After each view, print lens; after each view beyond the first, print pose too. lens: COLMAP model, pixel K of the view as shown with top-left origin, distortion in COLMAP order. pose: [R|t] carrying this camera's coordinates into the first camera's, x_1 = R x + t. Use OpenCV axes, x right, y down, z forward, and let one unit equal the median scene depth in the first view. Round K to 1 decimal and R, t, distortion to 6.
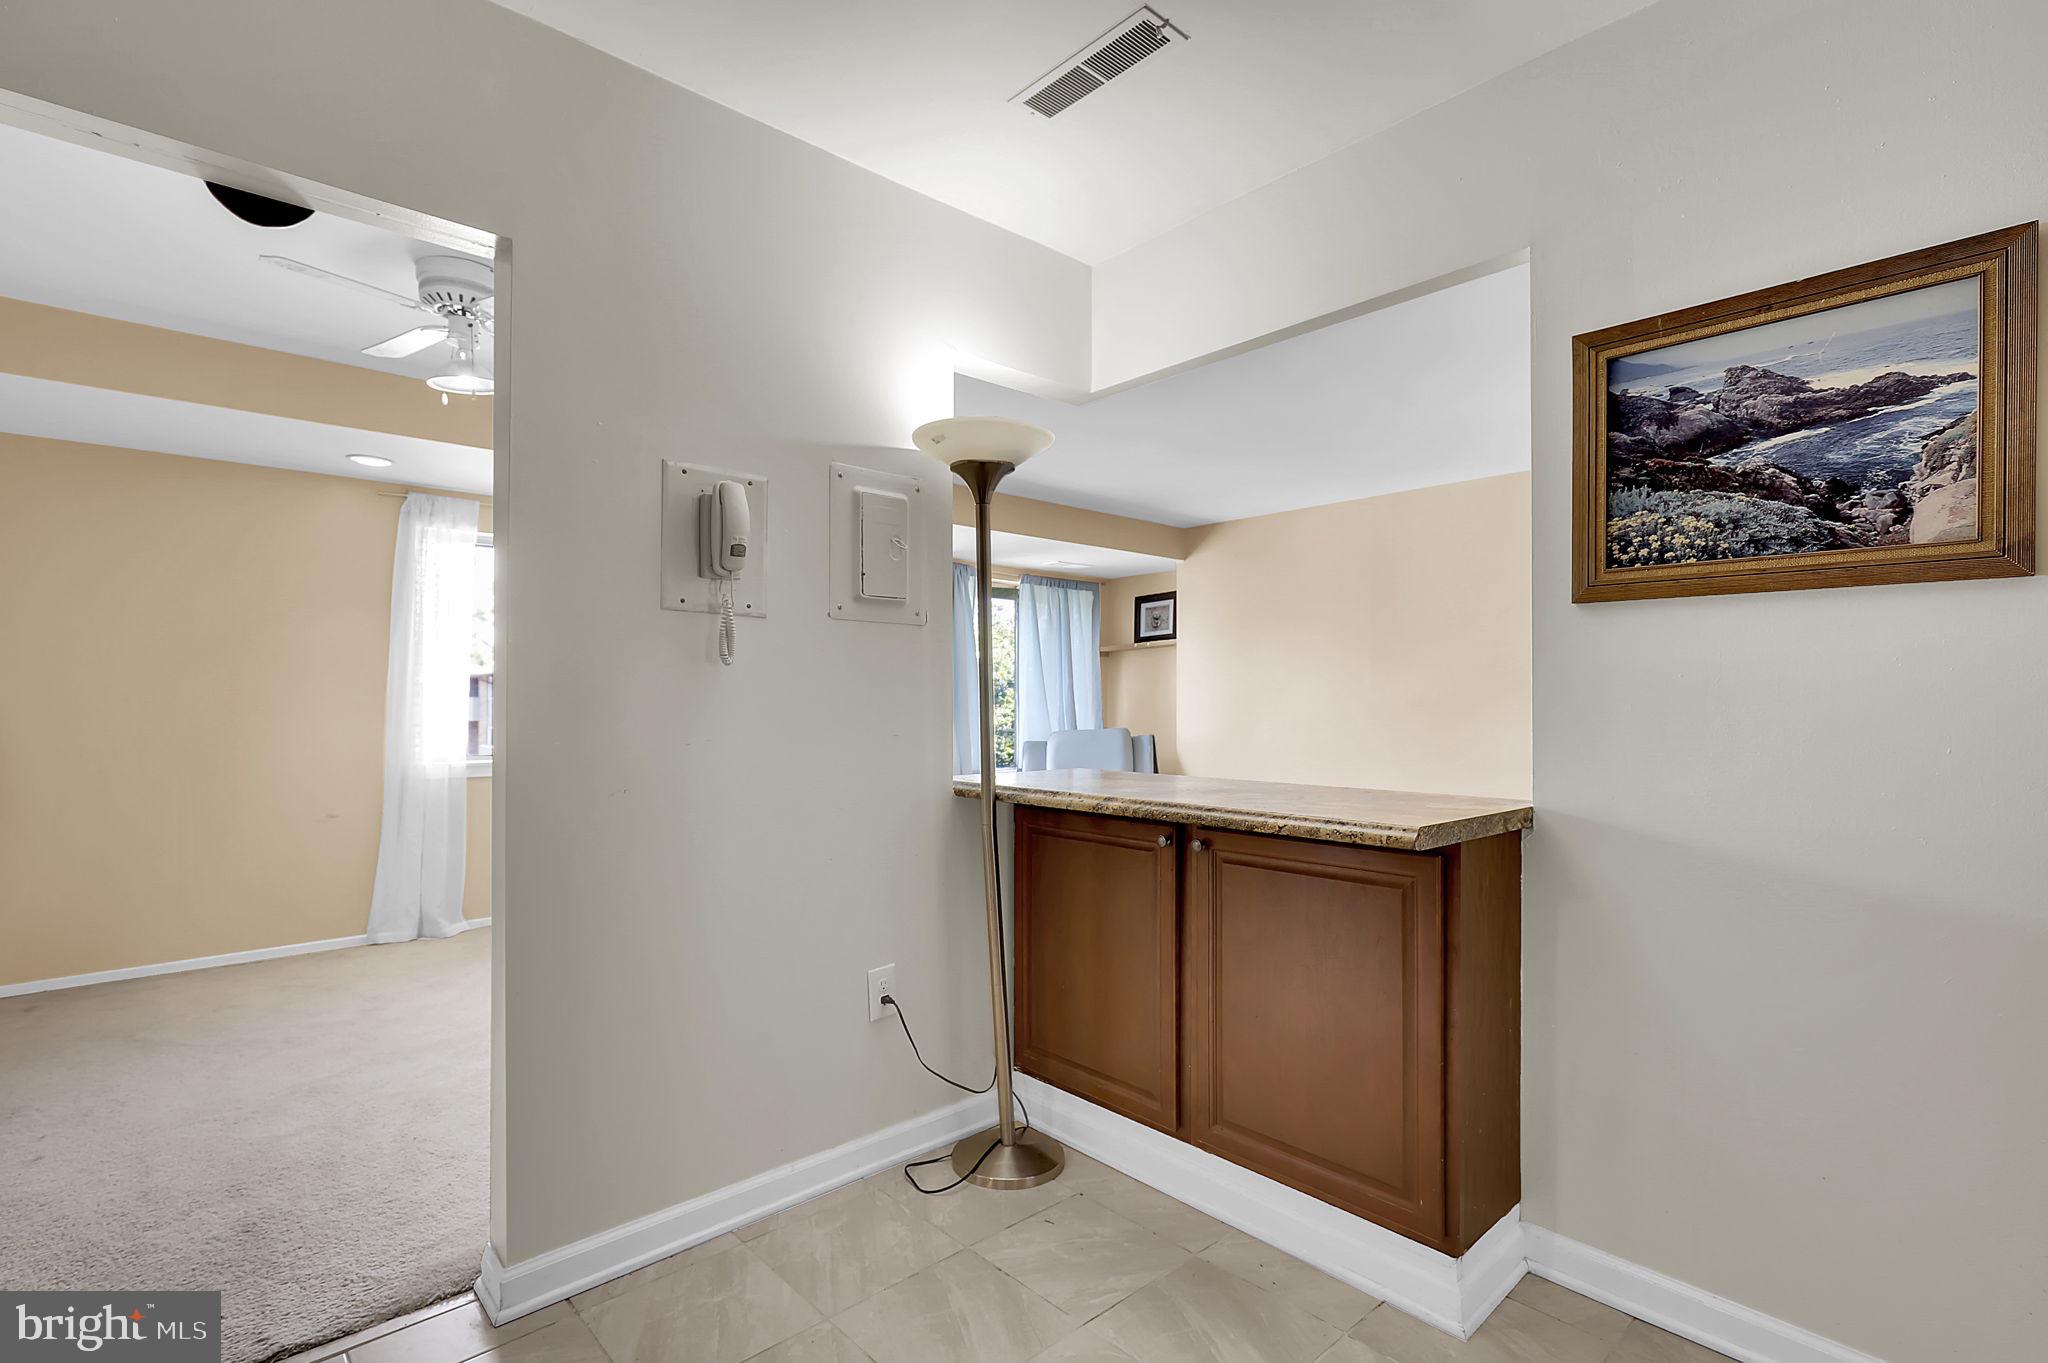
lens RADIAL K [[972.1, 0, 1024.7], [0, 972.1, 690.3], [0, 0, 1]] dist [-0.000802, -0.000463]
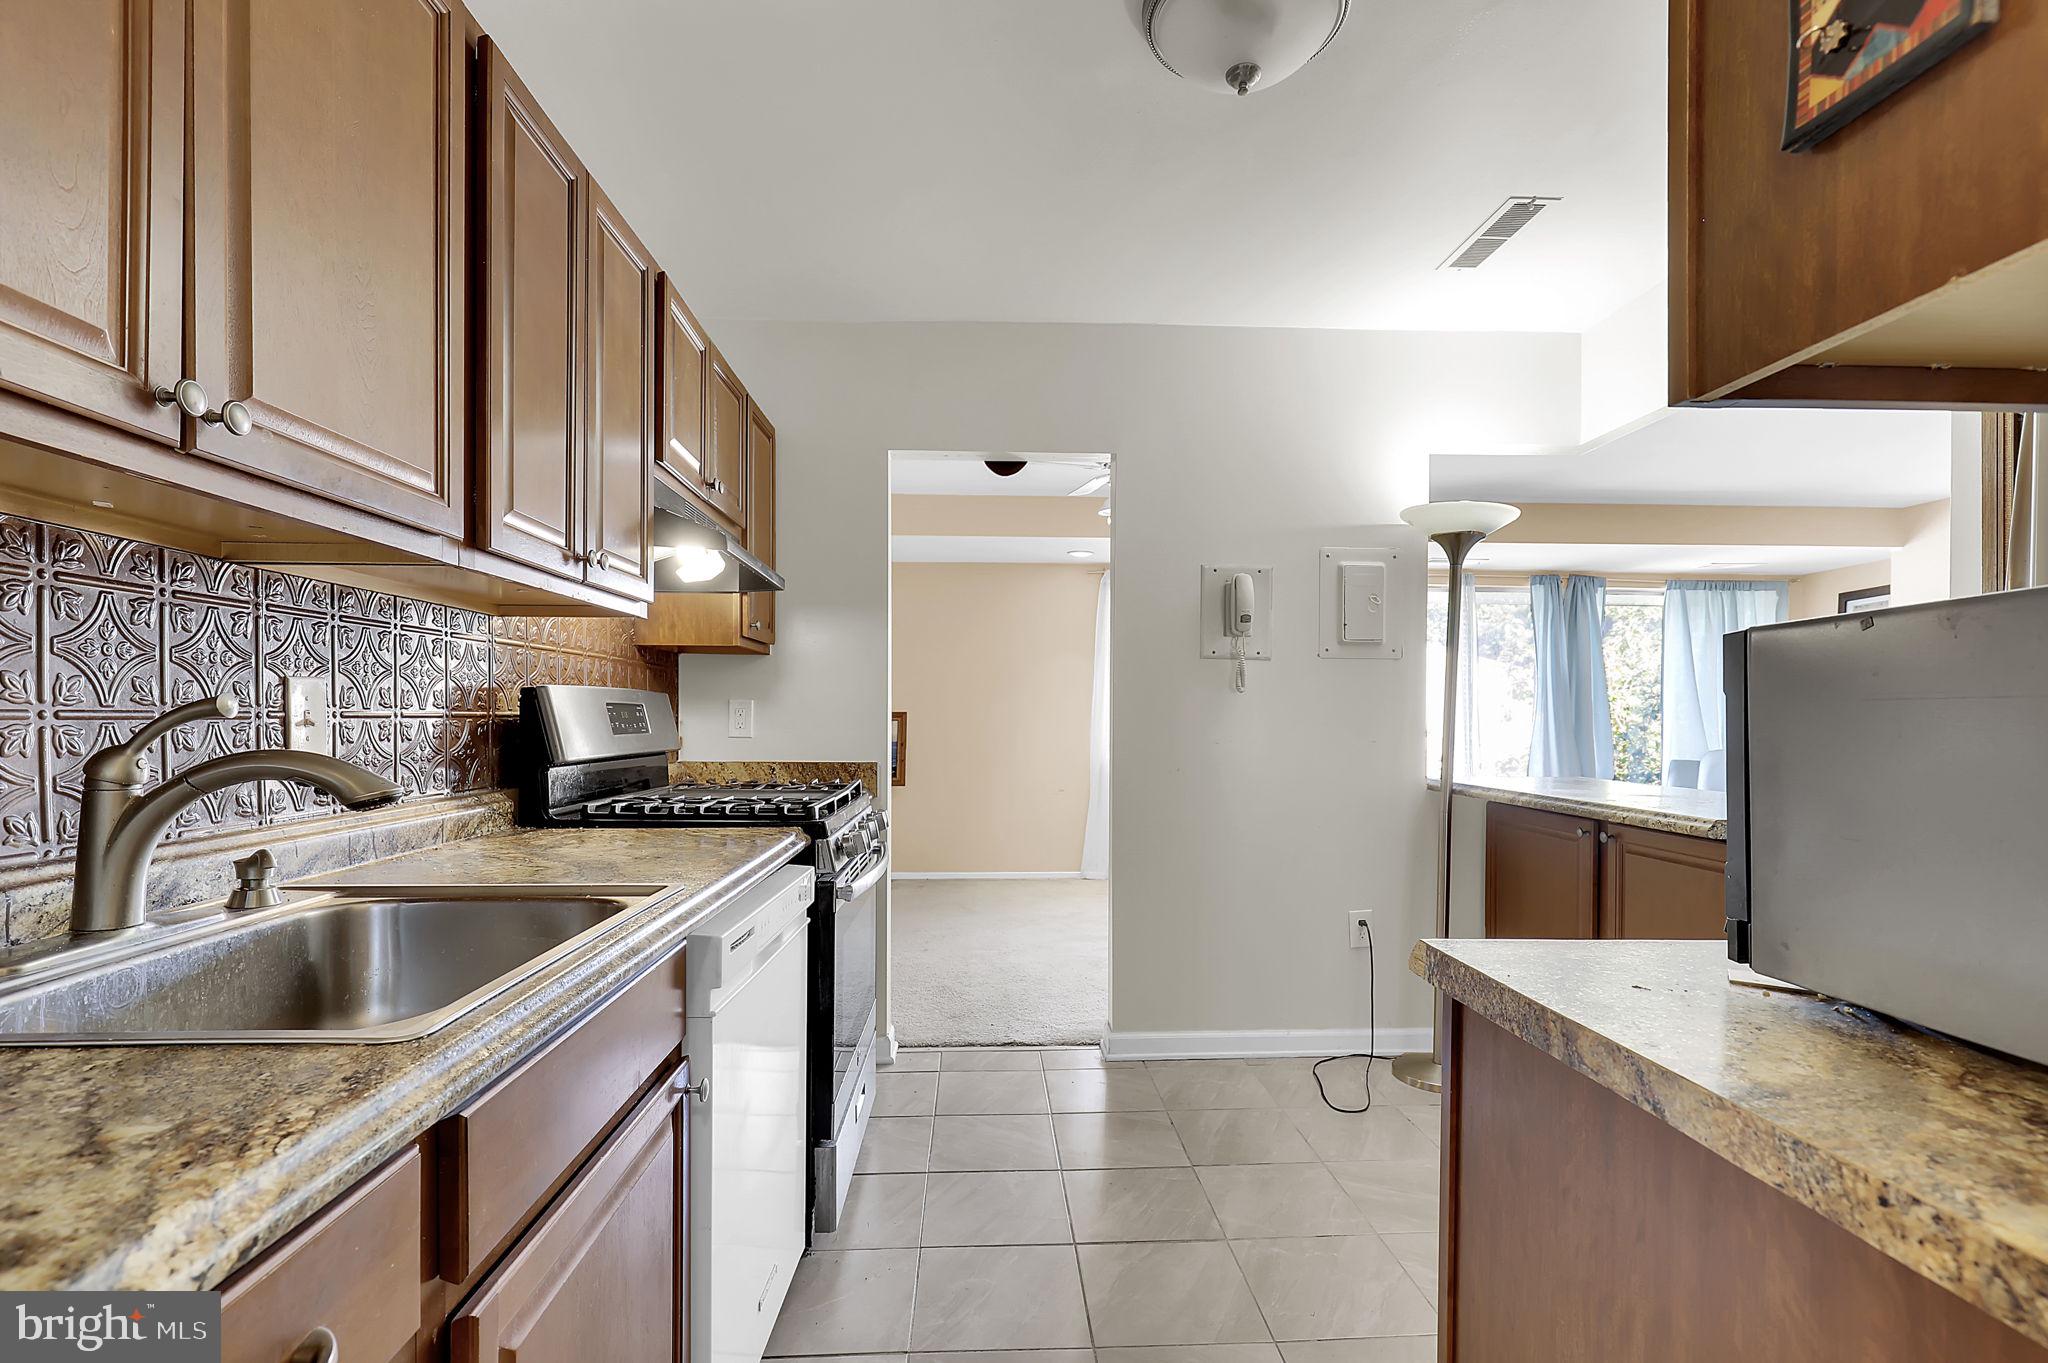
lens RADIAL K [[927.4, 0, 1014.1], [0, 927.4, 715.7], [0, 0, 1]] dist [-0.000113, -0.000119]
pose [[0.769236, 0.004343, -0.638950, 0.798632], [0.003679, 0.999930, 0.011225, -0.015527], [0.638954, -0.010985, 0.769167, -0.814052]]
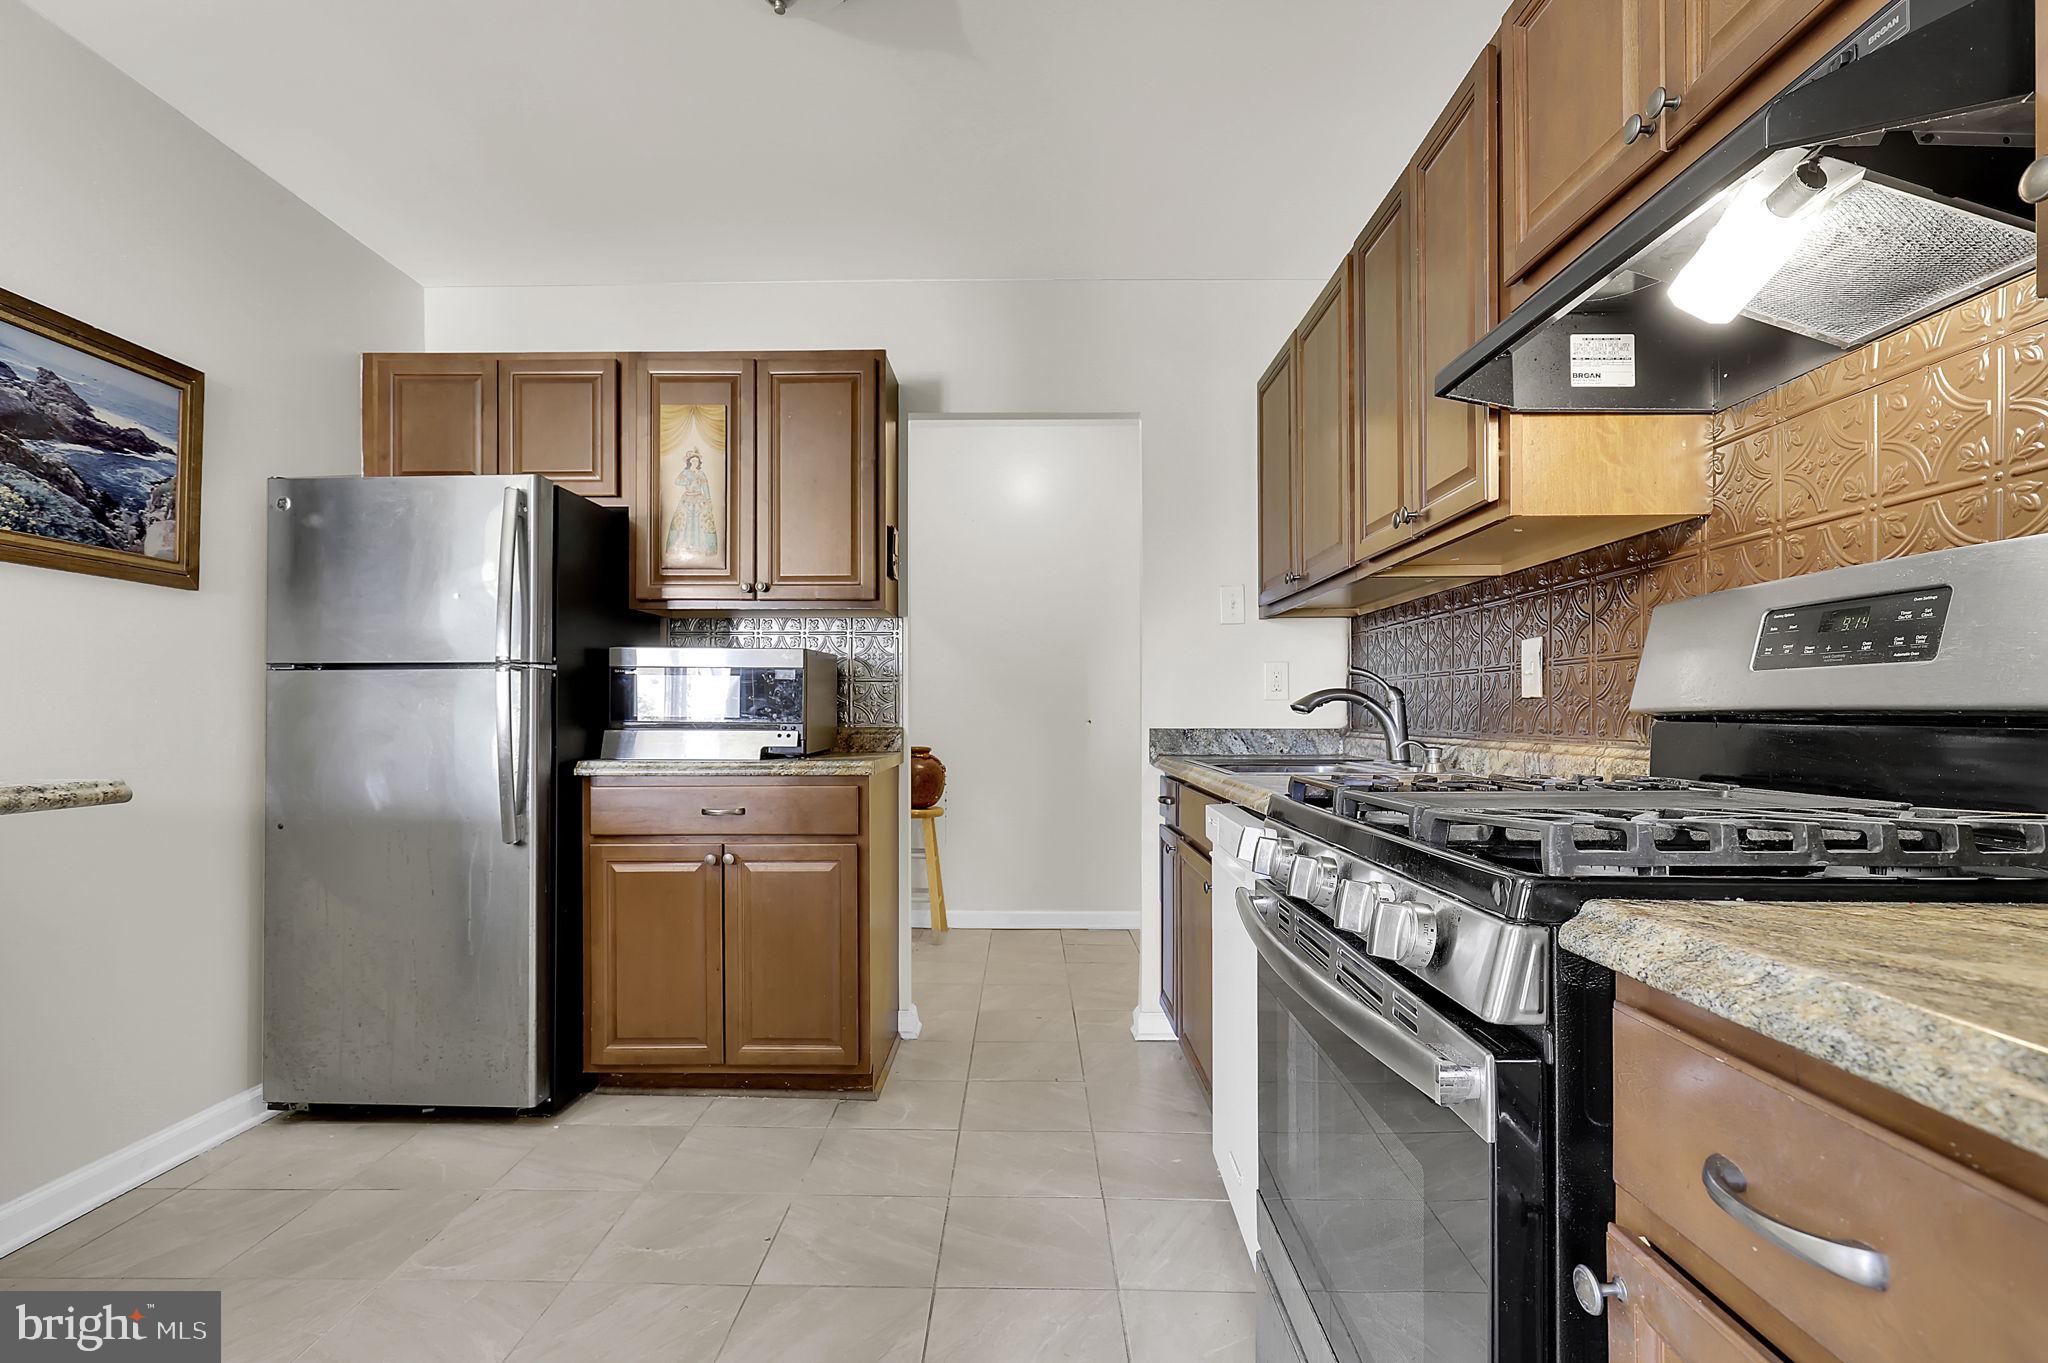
lens RADIAL K [[927.4, 0, 1003.0], [0, 927.4, 710.4], [0, 0, 1]] dist [-0.000113, -0.000119]
pose [[-0.719332, 0.000919, 0.694666, -0.828963], [-0.006873, 0.999941, -0.008439, 0.069920], [-0.694633, -0.010845, -0.719283, 0.986987]]
